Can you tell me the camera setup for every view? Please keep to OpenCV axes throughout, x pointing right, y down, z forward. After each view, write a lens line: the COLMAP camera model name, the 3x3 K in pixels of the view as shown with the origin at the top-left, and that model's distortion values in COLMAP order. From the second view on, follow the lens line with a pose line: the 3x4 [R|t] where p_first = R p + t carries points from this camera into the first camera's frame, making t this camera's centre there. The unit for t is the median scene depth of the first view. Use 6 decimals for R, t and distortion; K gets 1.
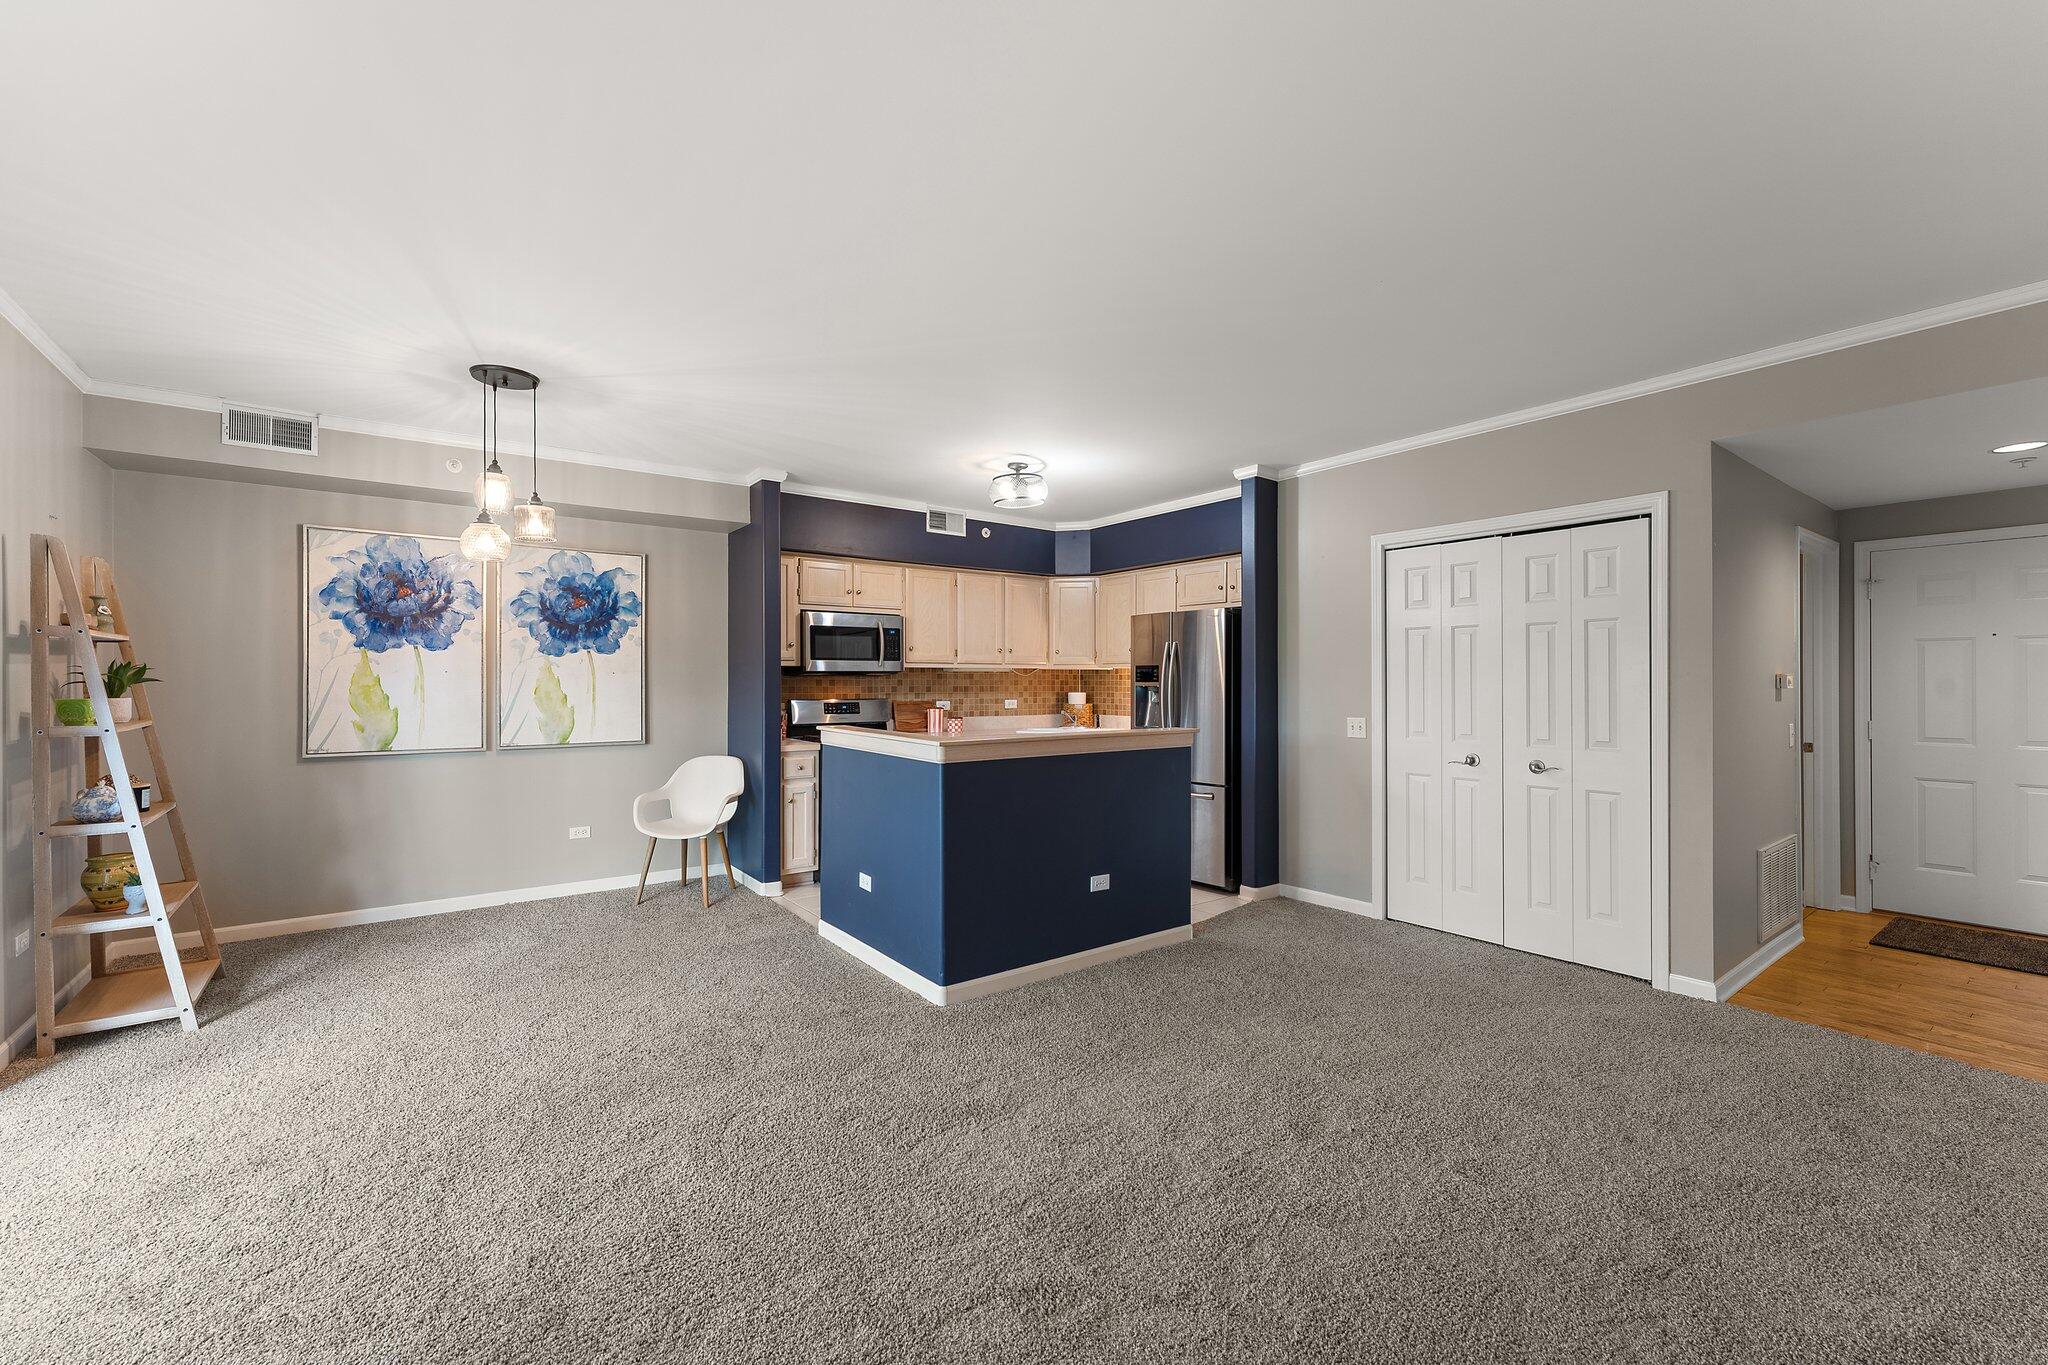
lens RADIAL K [[847.8, 0, 1032.8], [0, 847.8, 678.7], [0, 0, 1]] dist [-0.005511, 0.002386]
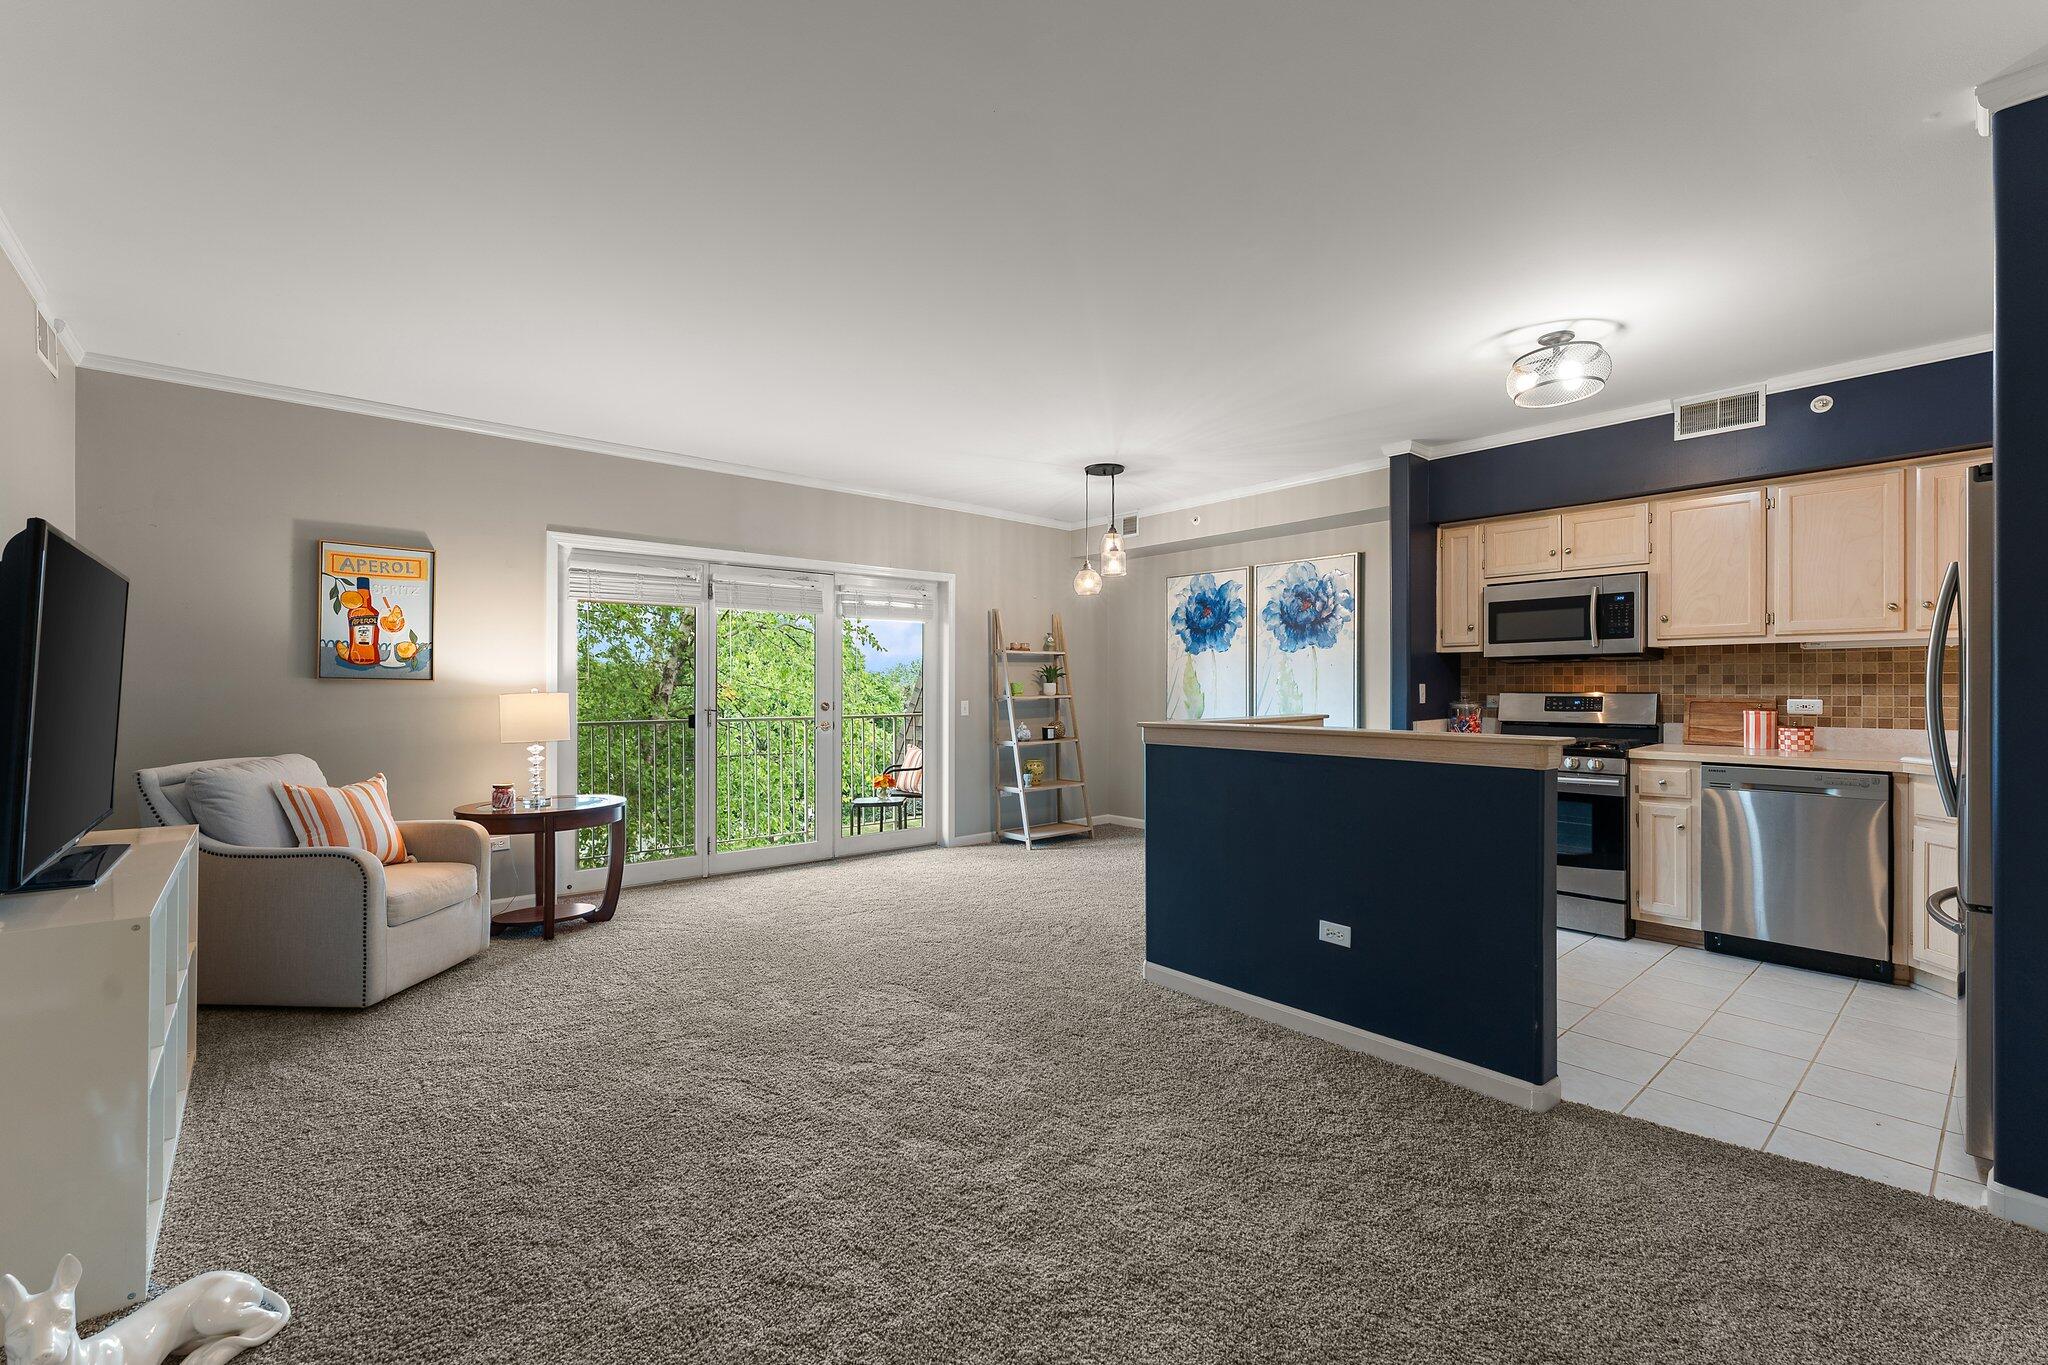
lens RADIAL K [[877.6, 0, 1006.4], [0, 877.6, 685.1], [0, 0, 1]] dist [0.000611, -0.000392]
pose [[0.038810, -0.002453, -0.999244, 0.628590], [0.003573, 0.999991, -0.002316, 0.020315], [0.999240, -0.003480, 0.038818, 0.521215]]
